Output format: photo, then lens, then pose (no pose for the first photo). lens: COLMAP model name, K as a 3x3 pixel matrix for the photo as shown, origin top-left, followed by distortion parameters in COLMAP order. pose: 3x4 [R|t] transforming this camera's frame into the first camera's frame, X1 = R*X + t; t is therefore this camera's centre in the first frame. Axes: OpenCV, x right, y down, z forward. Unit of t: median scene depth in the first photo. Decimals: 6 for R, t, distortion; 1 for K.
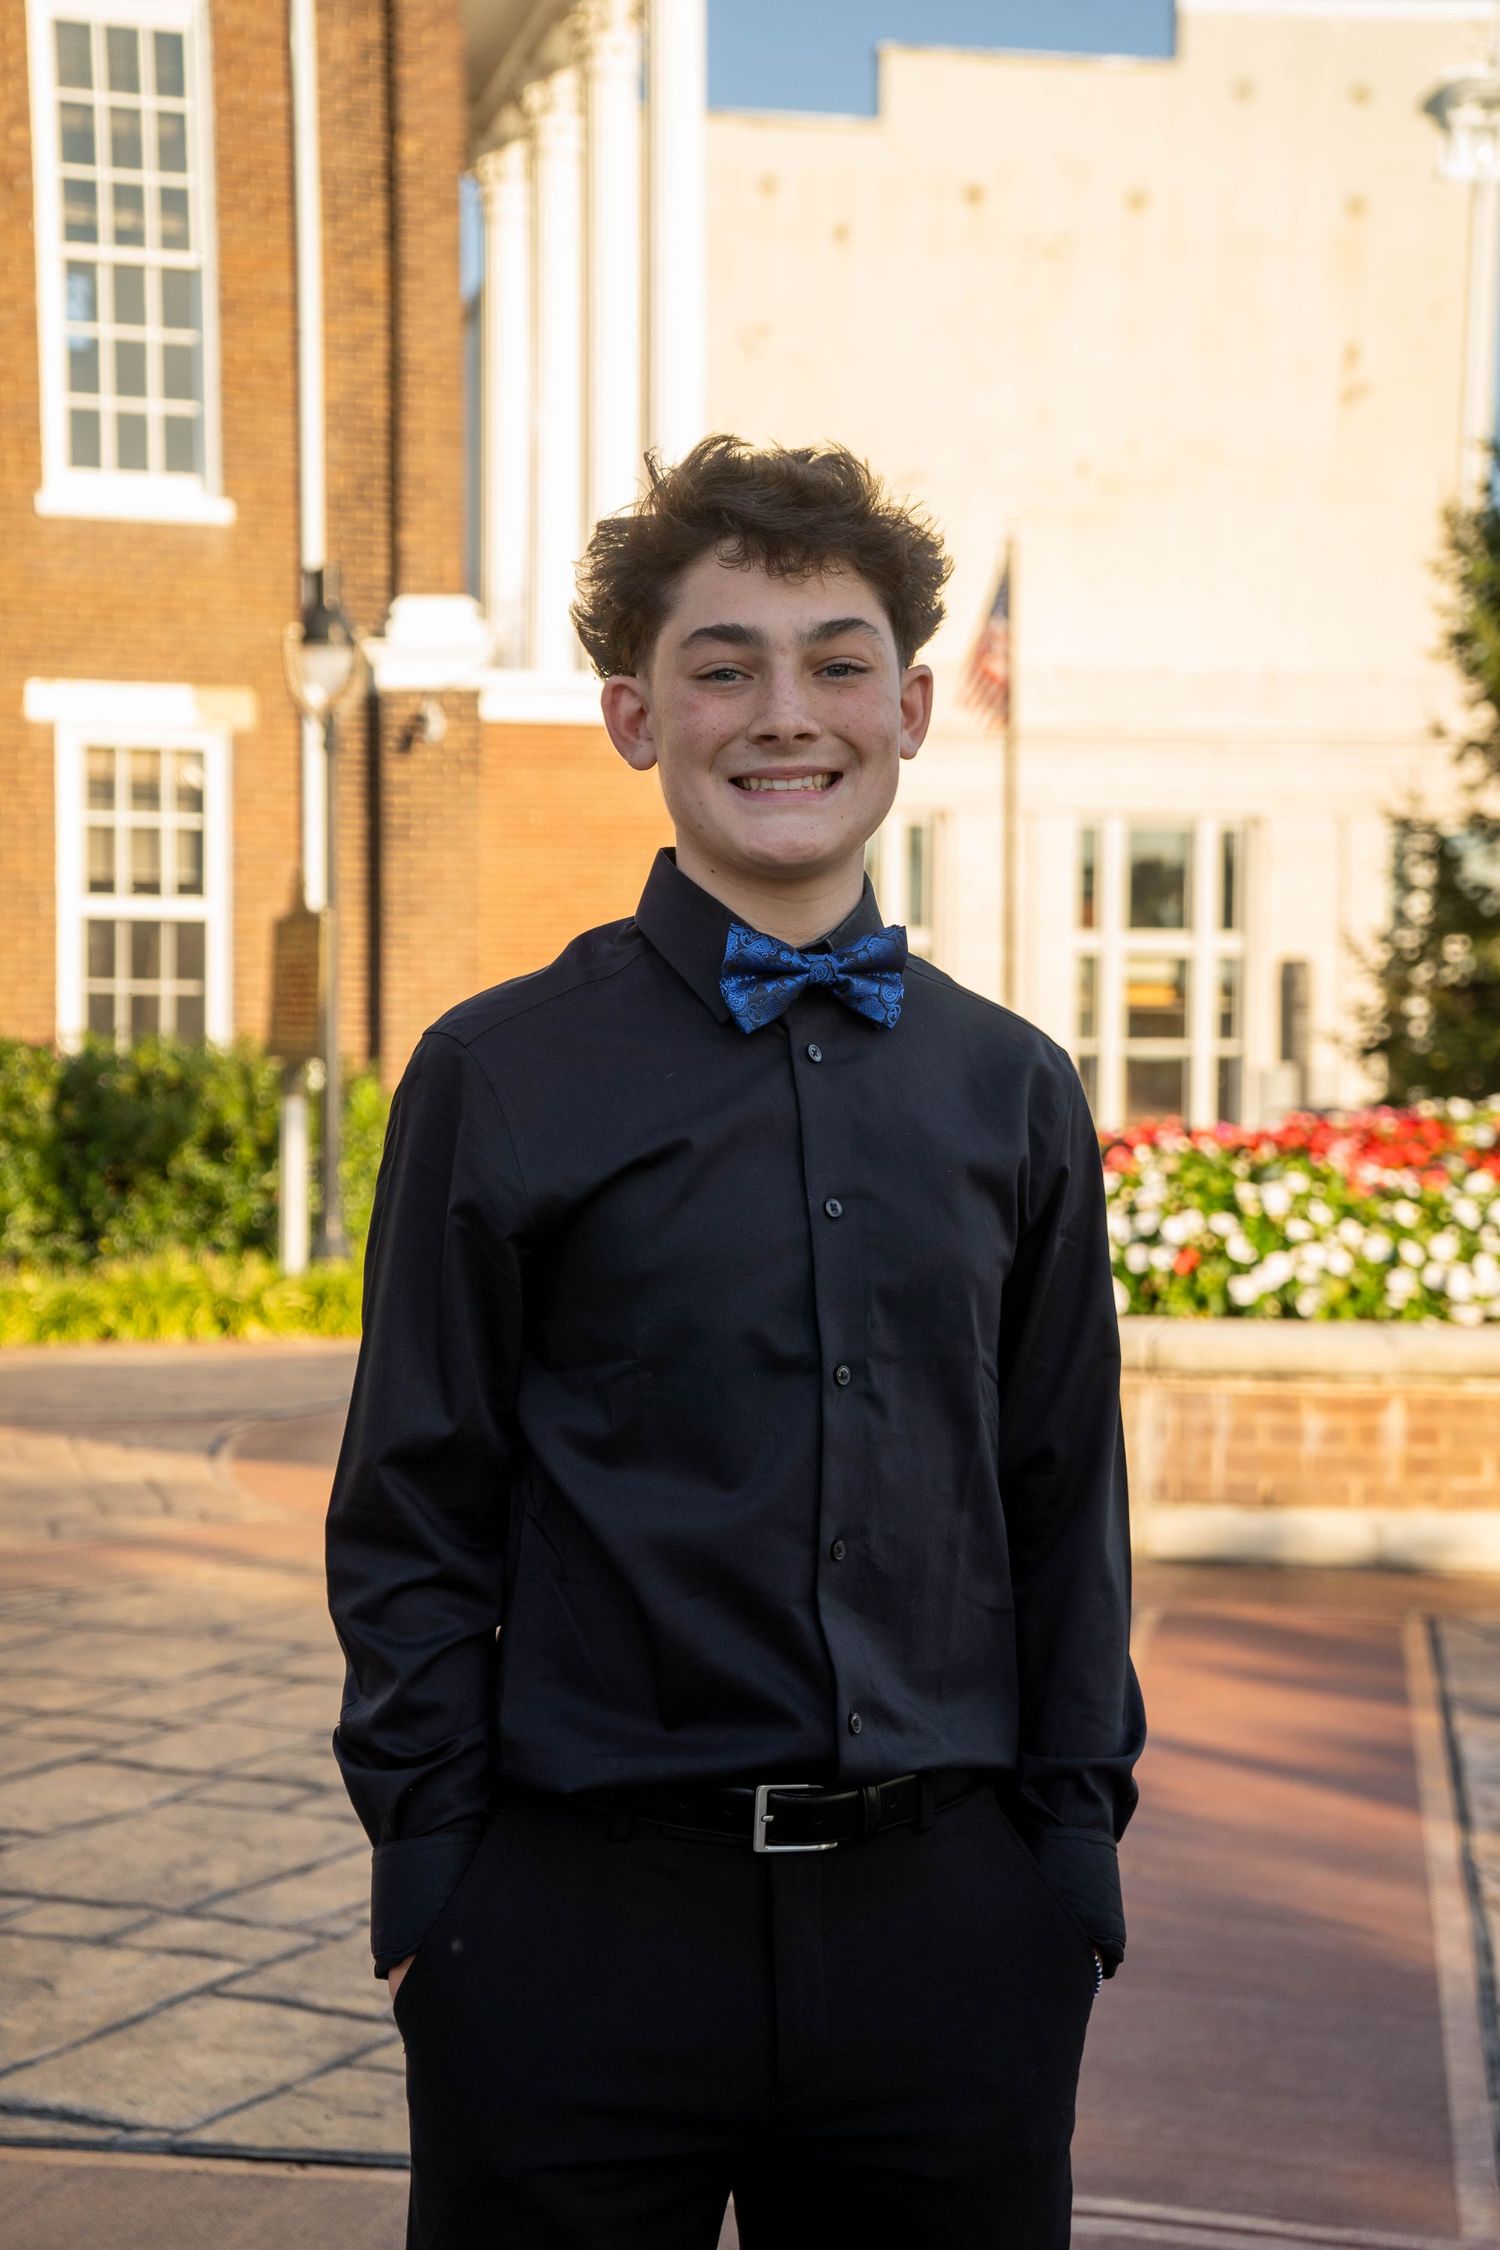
lens RADIAL K [[3714.8, 0, 739.1], [0, 3714.8, 1178.4], [0, 0, 1]] dist [0.438876, 0.000000]
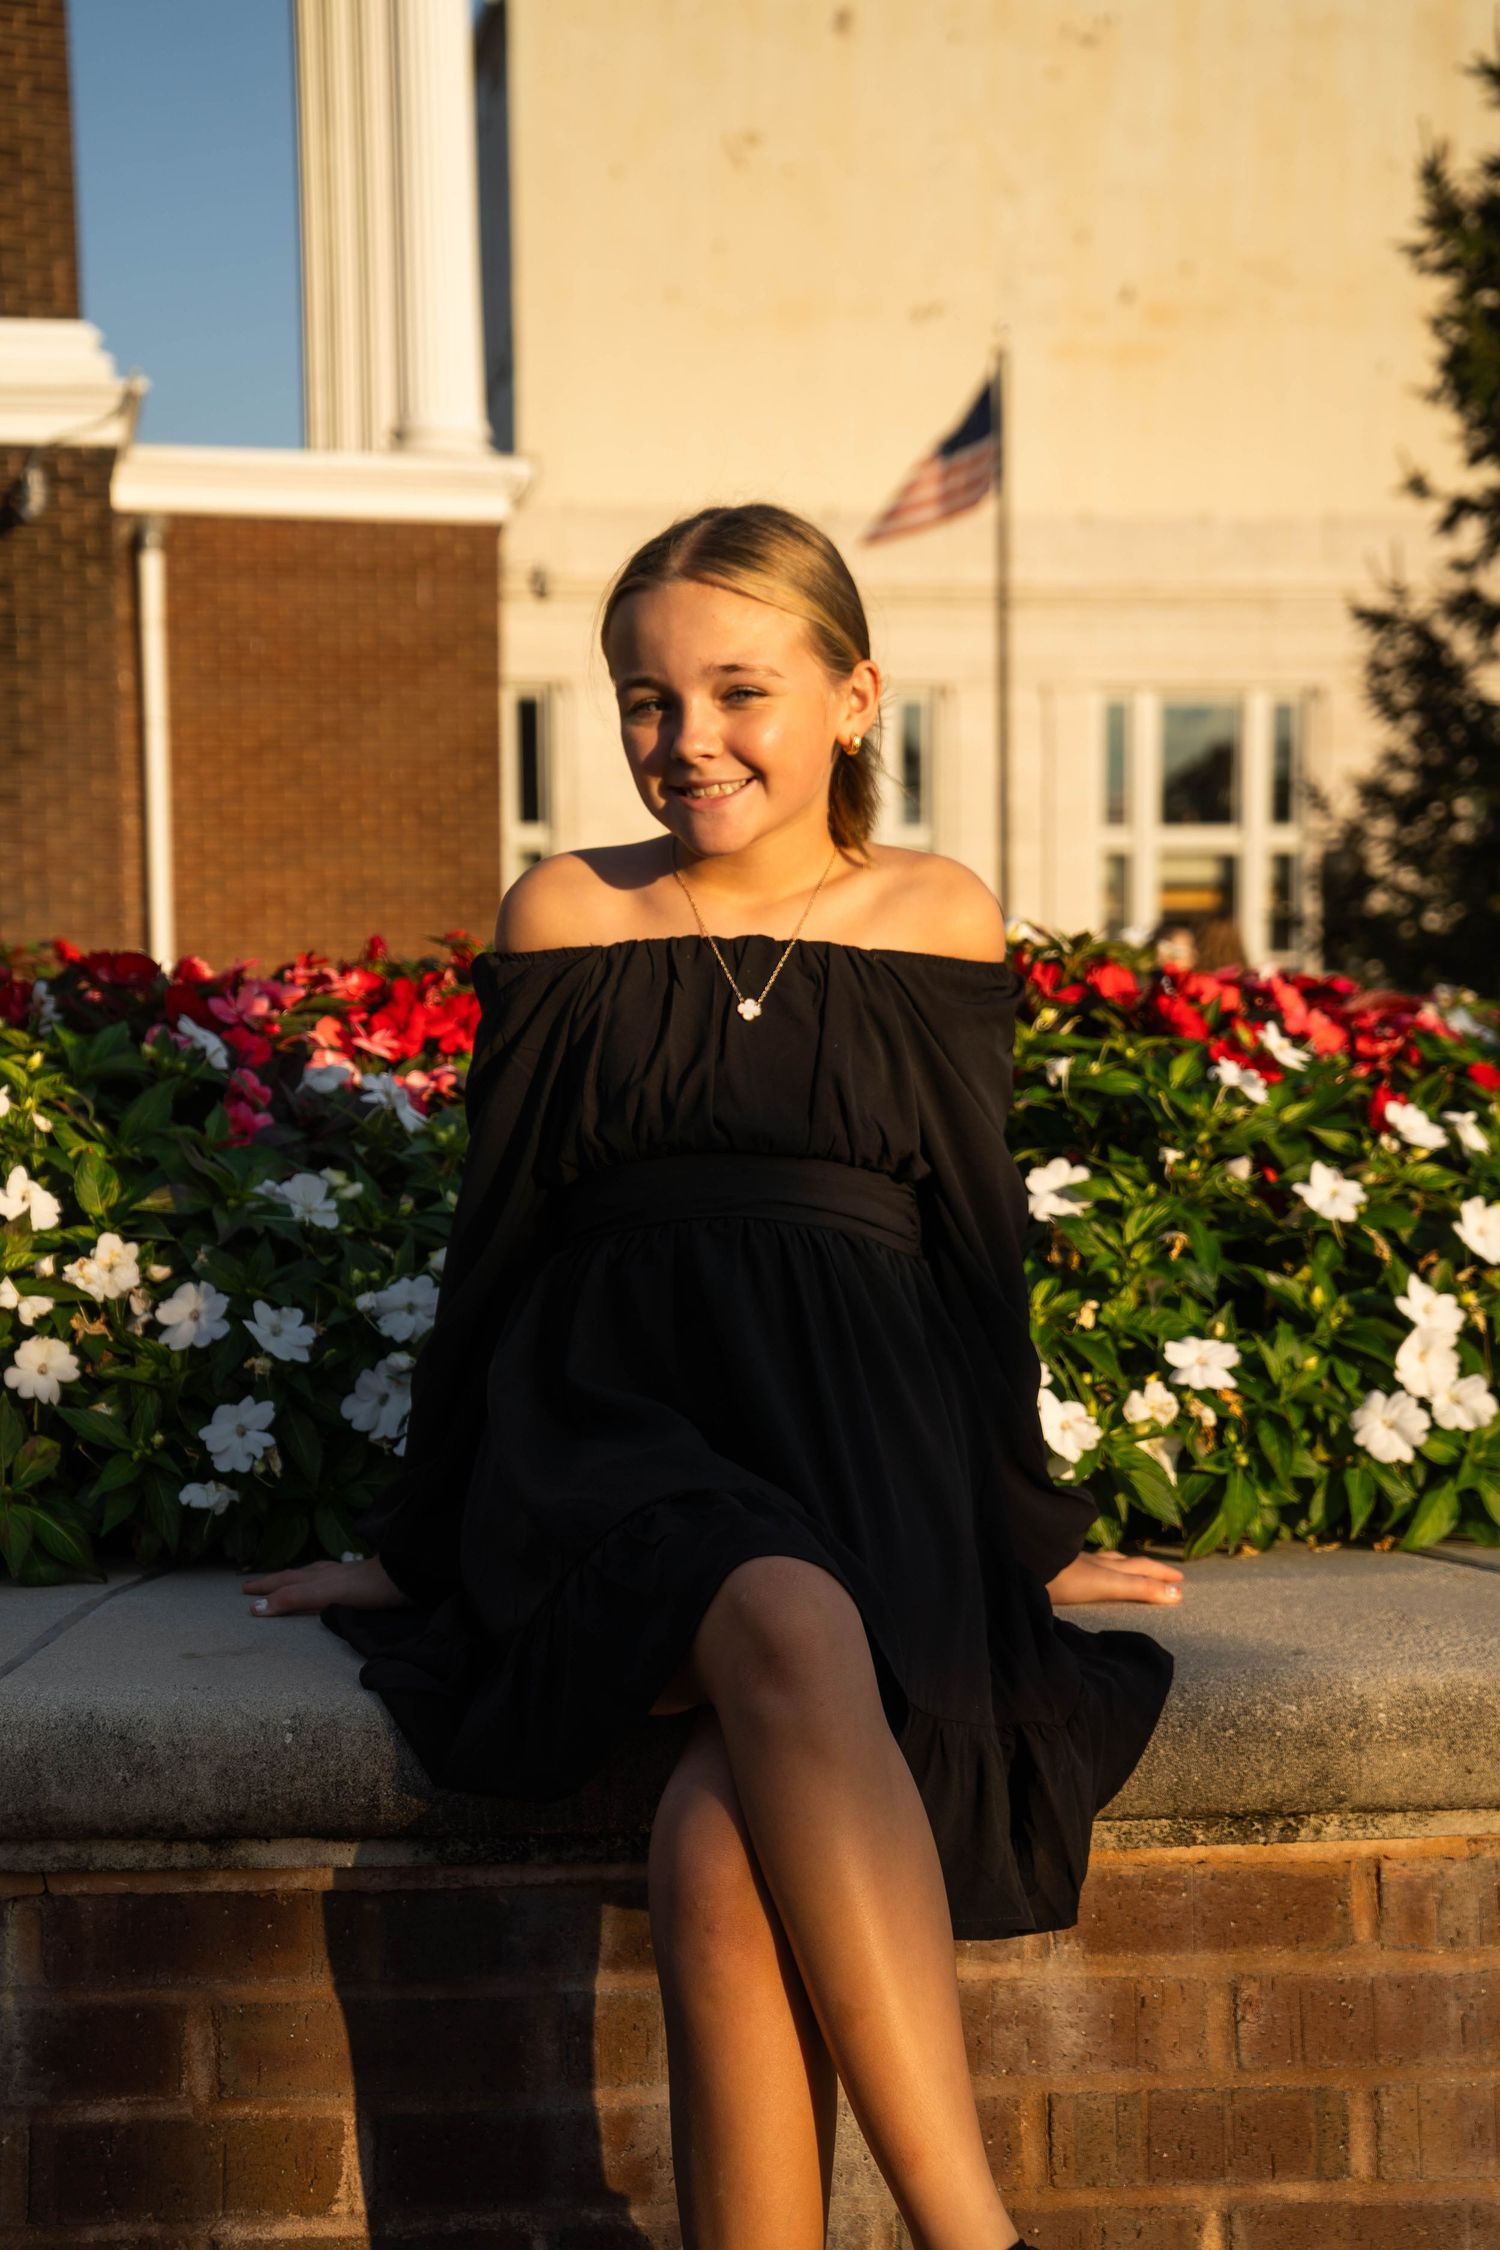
lens RADIAL K [[3714.8, 0, 794.9], [0, 3714.8, 1157.4], [0, 0, 1]] dist [0.438876, 0.000000]
pose [[0.999443, -0.010971, -0.031504, 0.090665], [0.011280, 0.999890, 0.009655, 0.000716], [0.031395, -0.010005, 0.999457, 0.283968]]
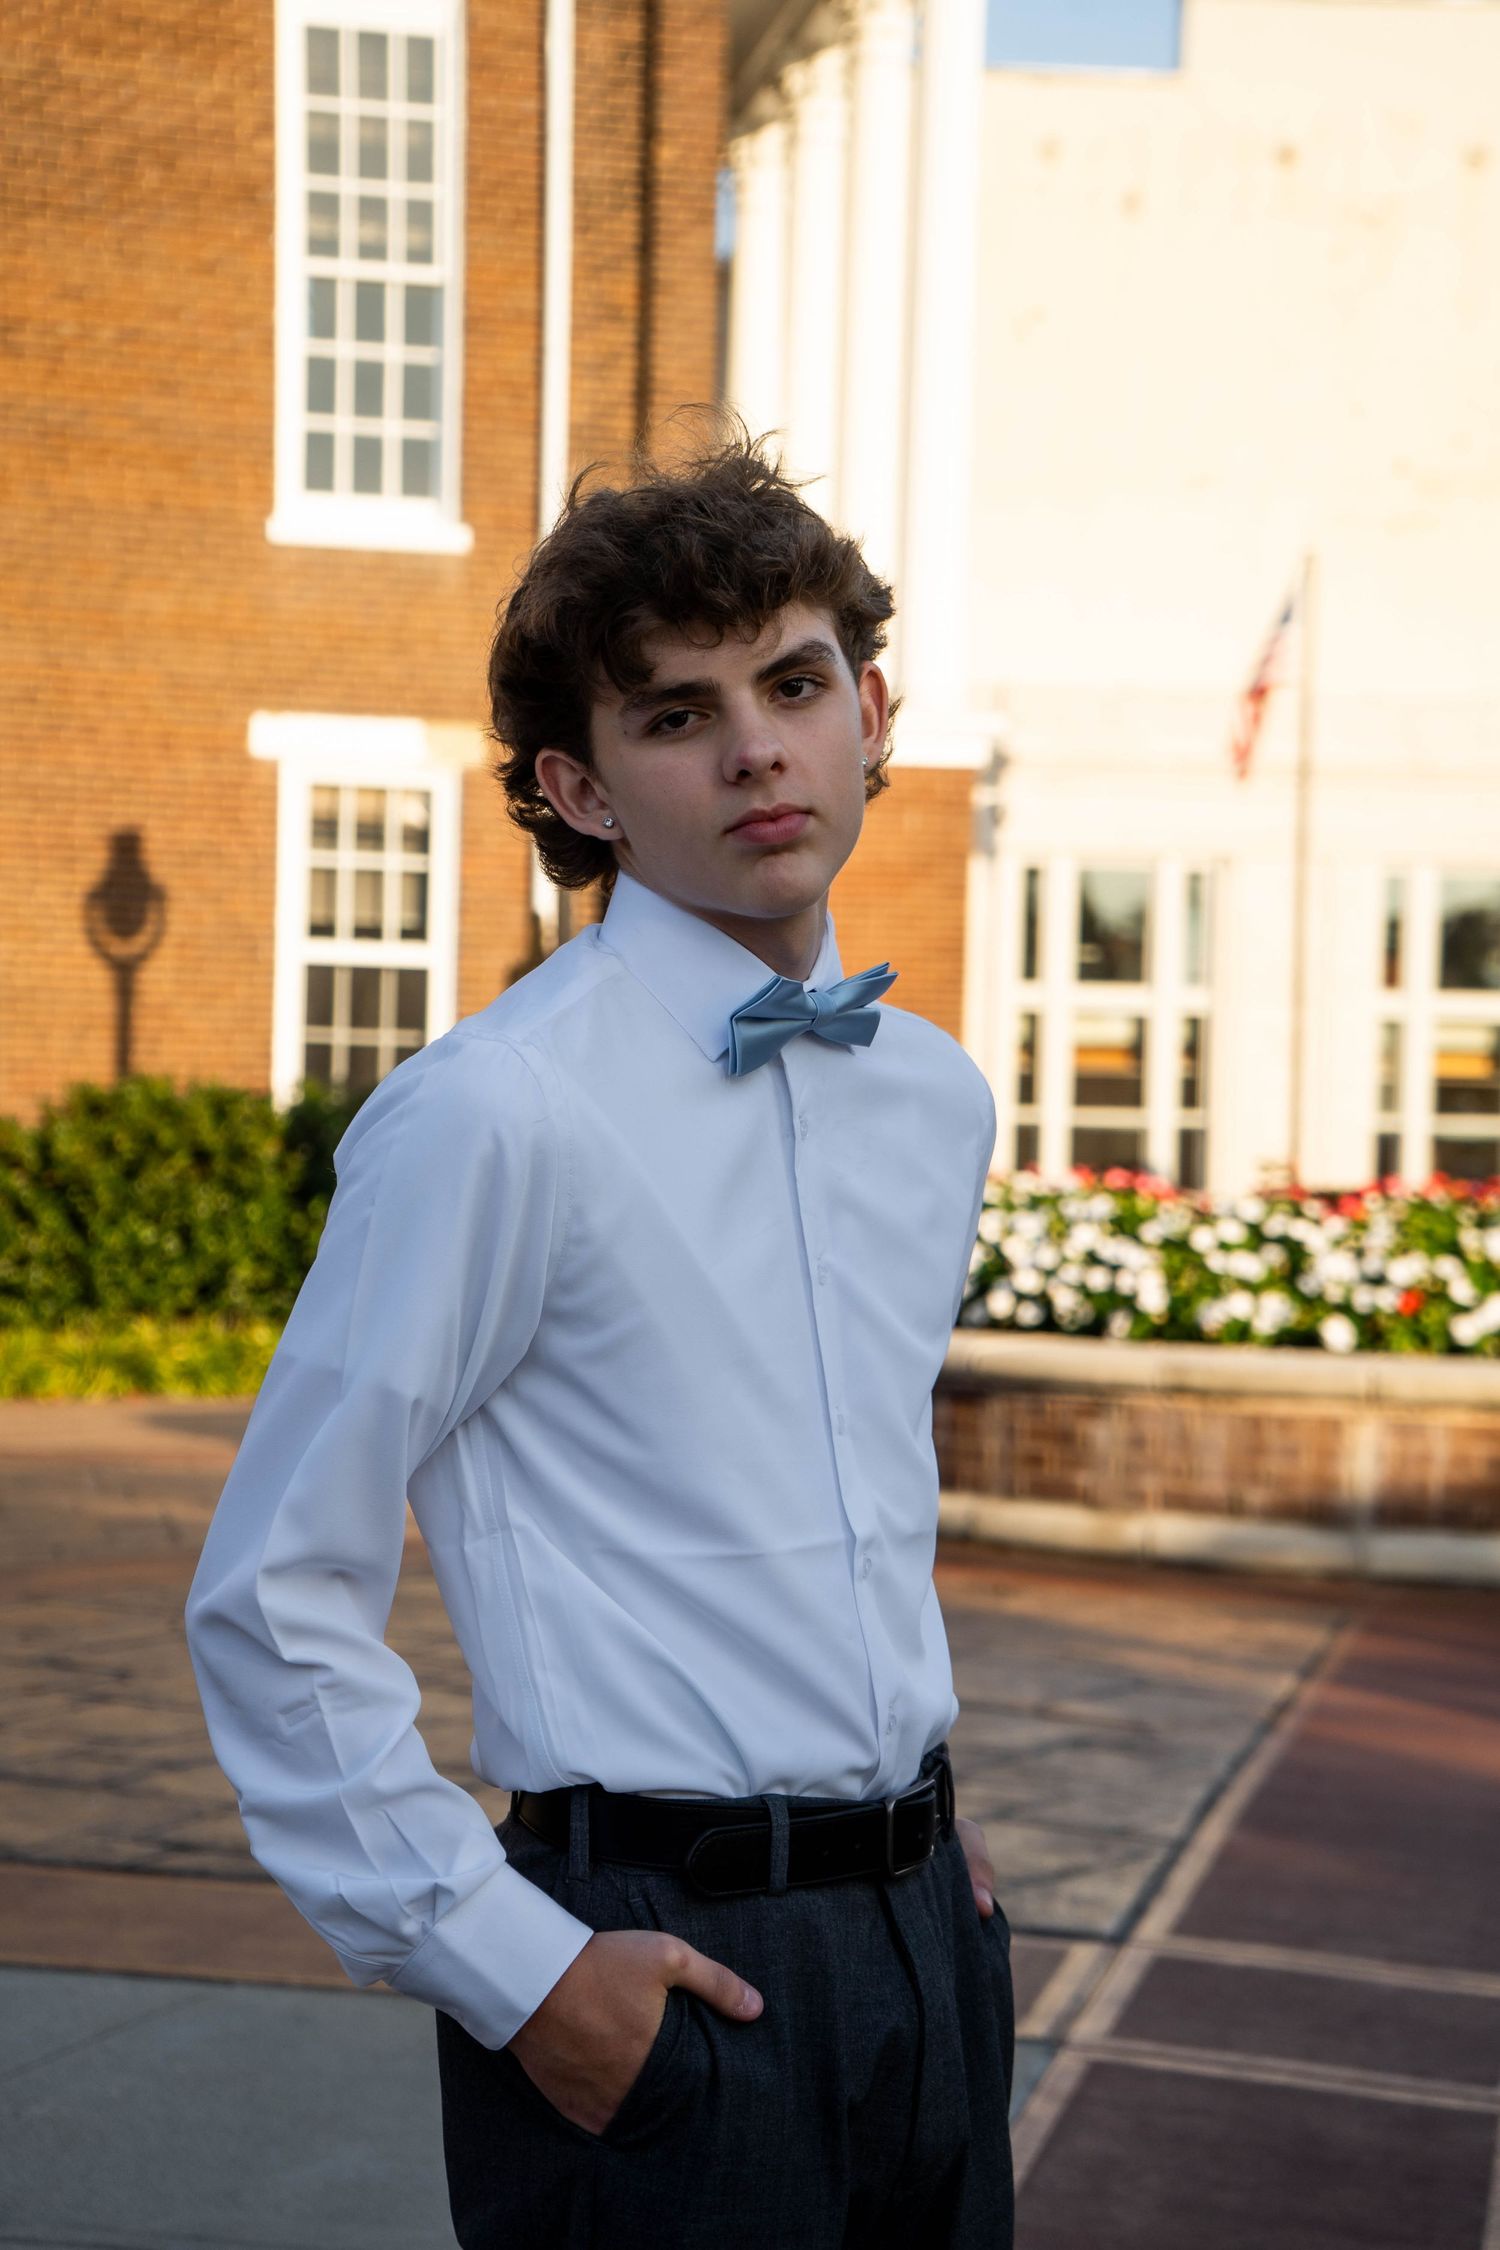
lens RADIAL K [[4433.3, 0, 794.3], [0, 4433.3, 1154.9], [0, 0, 1]] dist [0.734031, 0.000000]
pose [[0.998845, 0.017969, -0.044554, 0.000858], [-0.019239, 0.999415, -0.028258, 0.008727], [0.044020, 0.029083, 0.998607, -0.120389]]
